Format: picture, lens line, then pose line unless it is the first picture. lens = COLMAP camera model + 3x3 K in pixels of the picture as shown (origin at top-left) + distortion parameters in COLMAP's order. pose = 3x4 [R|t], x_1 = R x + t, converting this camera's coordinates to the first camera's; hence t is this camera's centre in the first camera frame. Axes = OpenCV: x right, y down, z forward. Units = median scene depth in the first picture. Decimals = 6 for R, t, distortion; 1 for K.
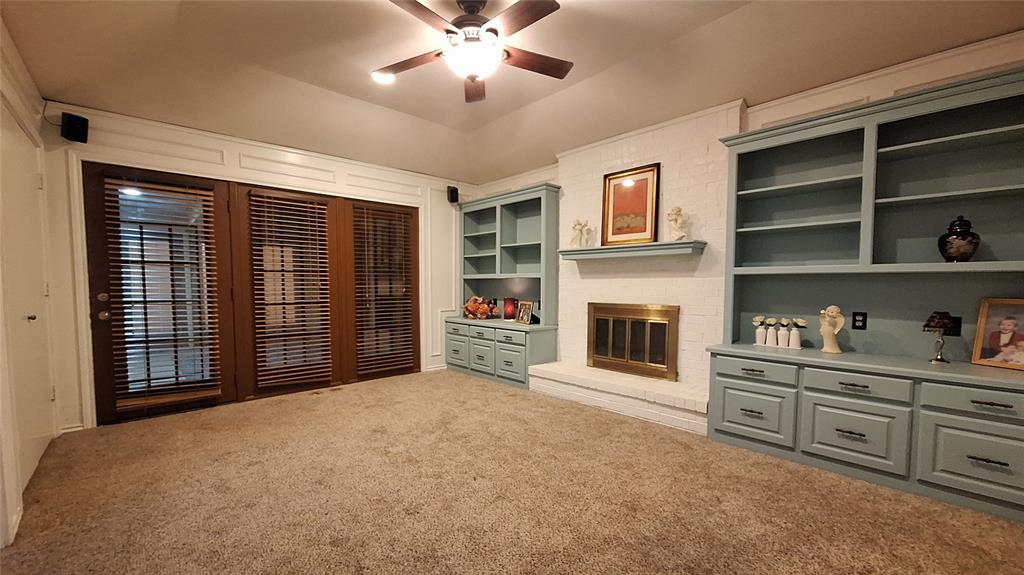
lens RADIAL K [[406.0, 0, 513.2], [0, 406.0, 301.0], [0, 0, 1]] dist [-0.005754, 0.001554]
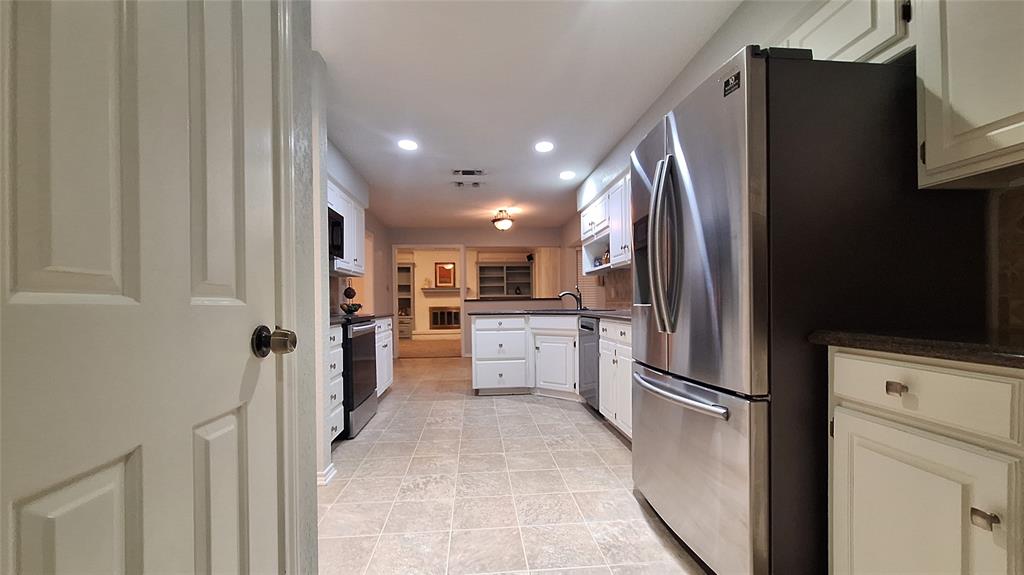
lens RADIAL K [[406.0, 0, 506.1], [0, 406.0, 307.4], [0, 0, 1]] dist [-0.005754, 0.001554]
pose [[0.620452, -0.013021, 0.784136, -1.799638], [0.045798, 0.998757, -0.019653, 0.092894], [-0.782906, 0.048105, 0.620278, -1.228251]]
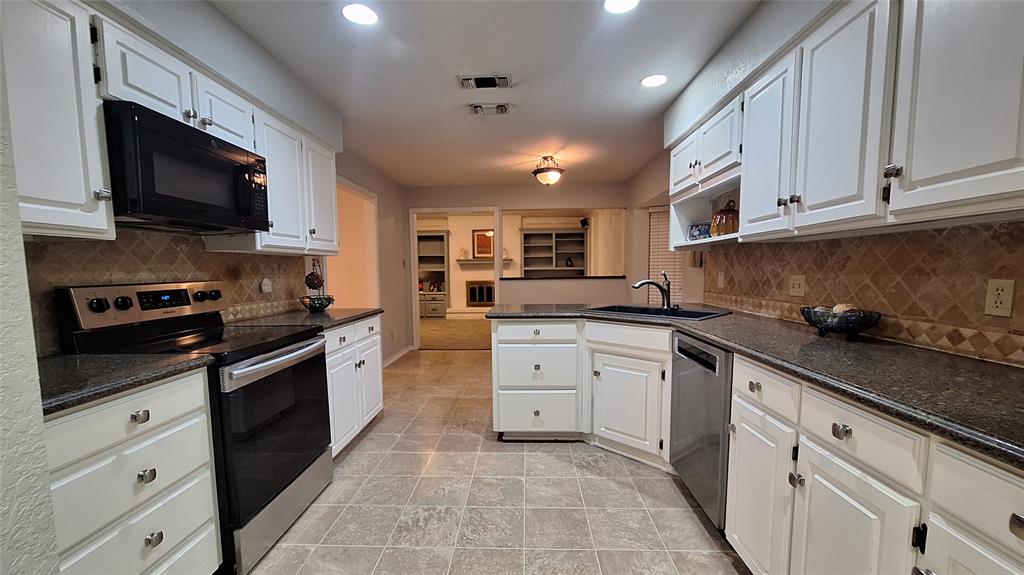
lens RADIAL K [[406.0, 0, 508.6], [0, 406.0, 305.3], [0, 0, 1]] dist [-0.005754, 0.001554]
pose [[0.710413, -0.067164, 0.700573, -1.446616], [0.040470, 0.997687, 0.054609, 0.027605], [-0.702621, -0.010443, 0.711488, -0.976535]]
